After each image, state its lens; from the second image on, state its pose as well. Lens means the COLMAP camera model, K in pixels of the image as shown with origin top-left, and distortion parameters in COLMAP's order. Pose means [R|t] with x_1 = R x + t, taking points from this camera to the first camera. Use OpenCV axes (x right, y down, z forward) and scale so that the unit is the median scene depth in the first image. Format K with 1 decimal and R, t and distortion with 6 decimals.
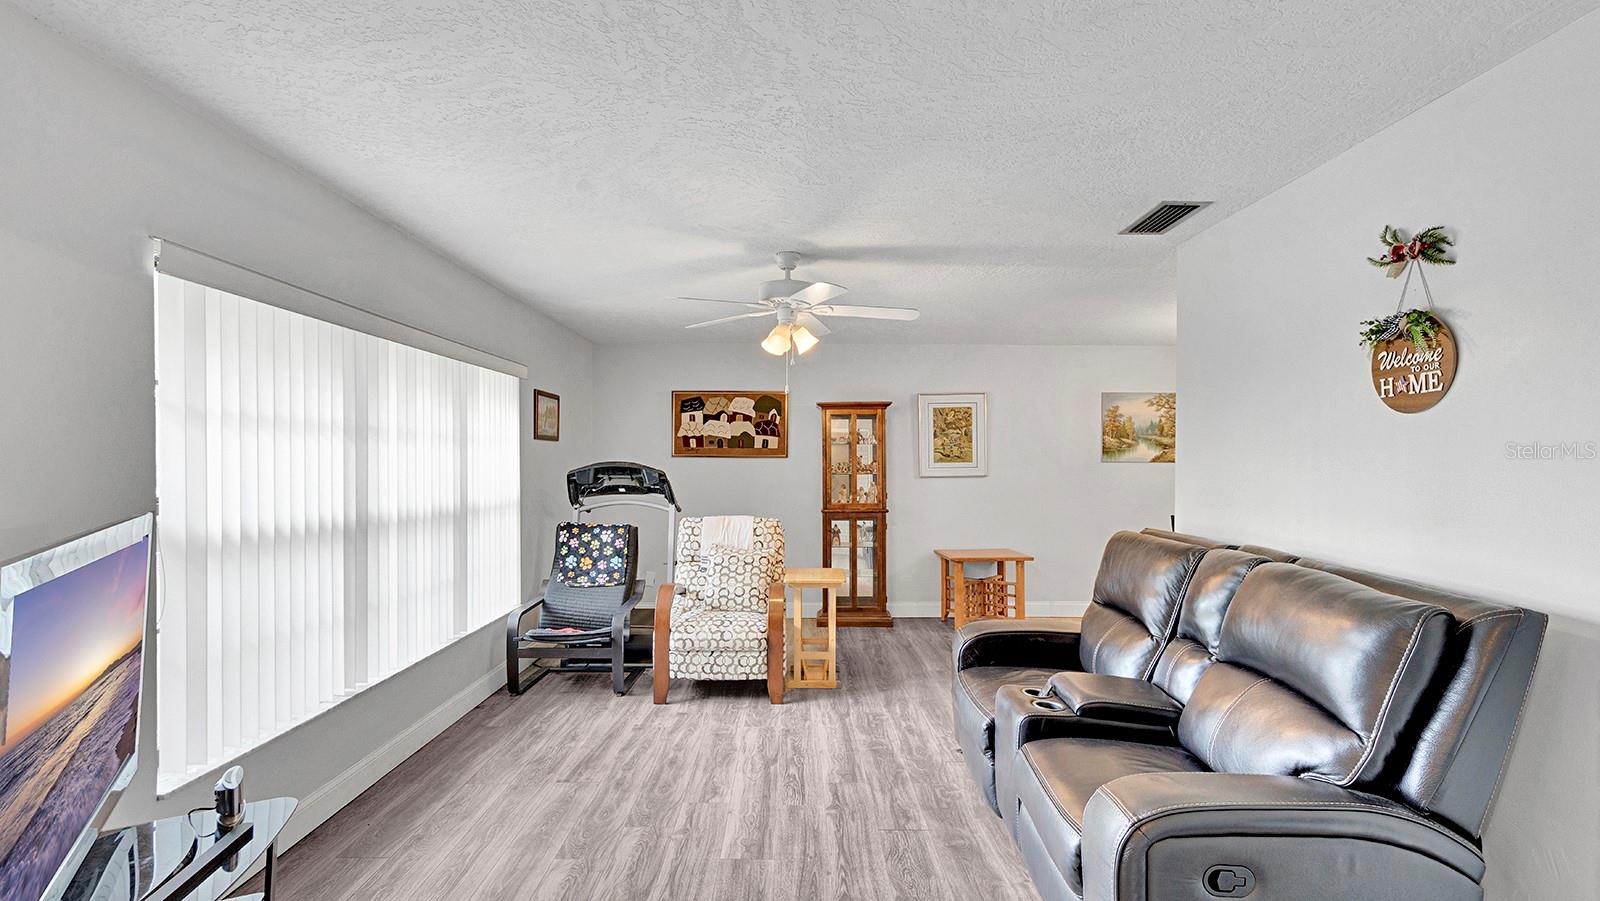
lens RADIAL K [[736.1, 0, 806.3], [0, 736.1, 457.6], [0, 0, 1]] dist [0.001544, 0.000326]
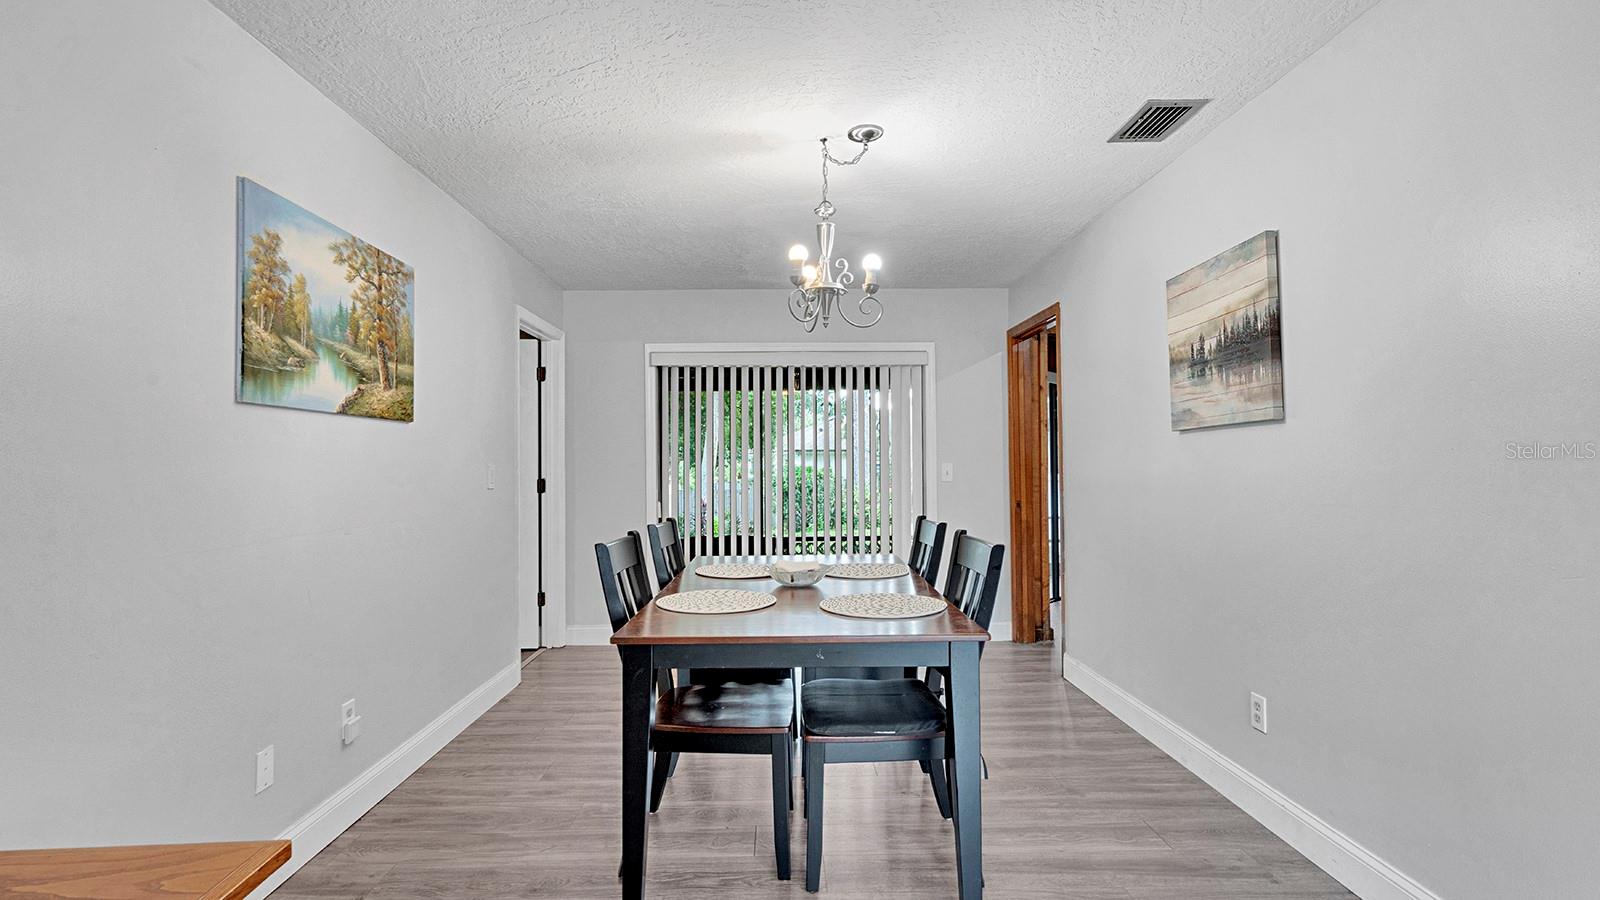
lens RADIAL K [[736.1, 0, 799.3], [0, 736.1, 453.7], [0, 0, 1]] dist [0.001544, 0.000326]
pose [[-0.011031, 0.009922, 0.999890, 0.094452], [0.004569, 0.999941, -0.009873, 0.030989], [-0.999929, 0.004460, -0.011075, 0.772596]]
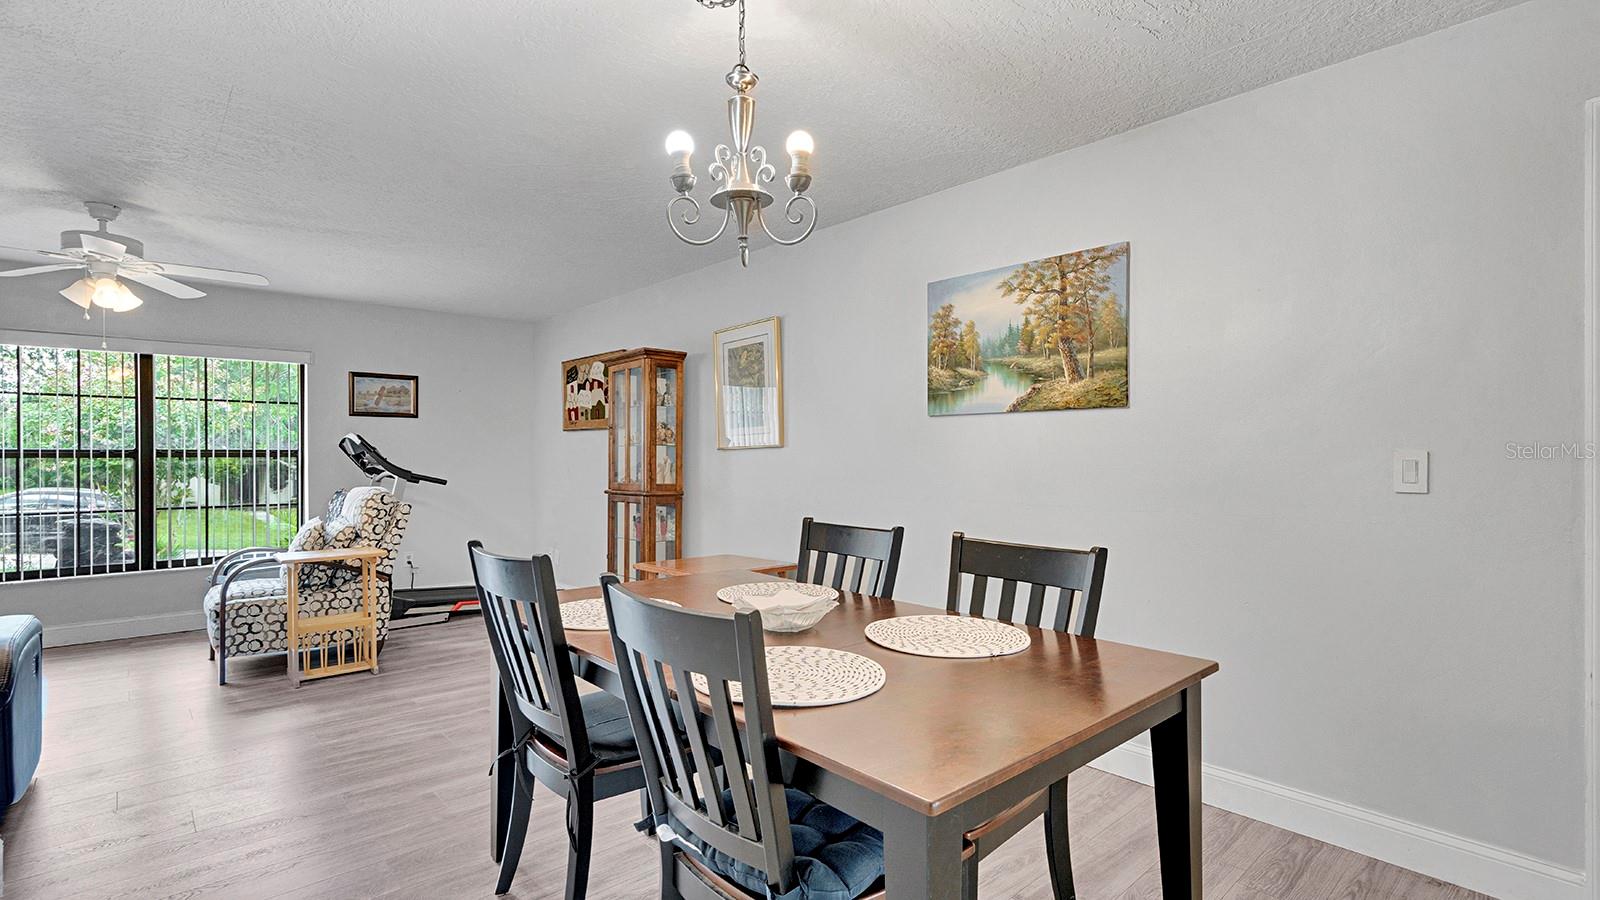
lens RADIAL K [[736.1, 0, 796.3], [0, 736.1, 455.5], [0, 0, 1]] dist [0.001544, 0.000326]
pose [[0.662660, -0.004477, -0.748907, 0.731732], [0.007618, 0.999971, 0.000763, 0.032450], [0.748882, -0.006210, 0.662674, 0.583548]]
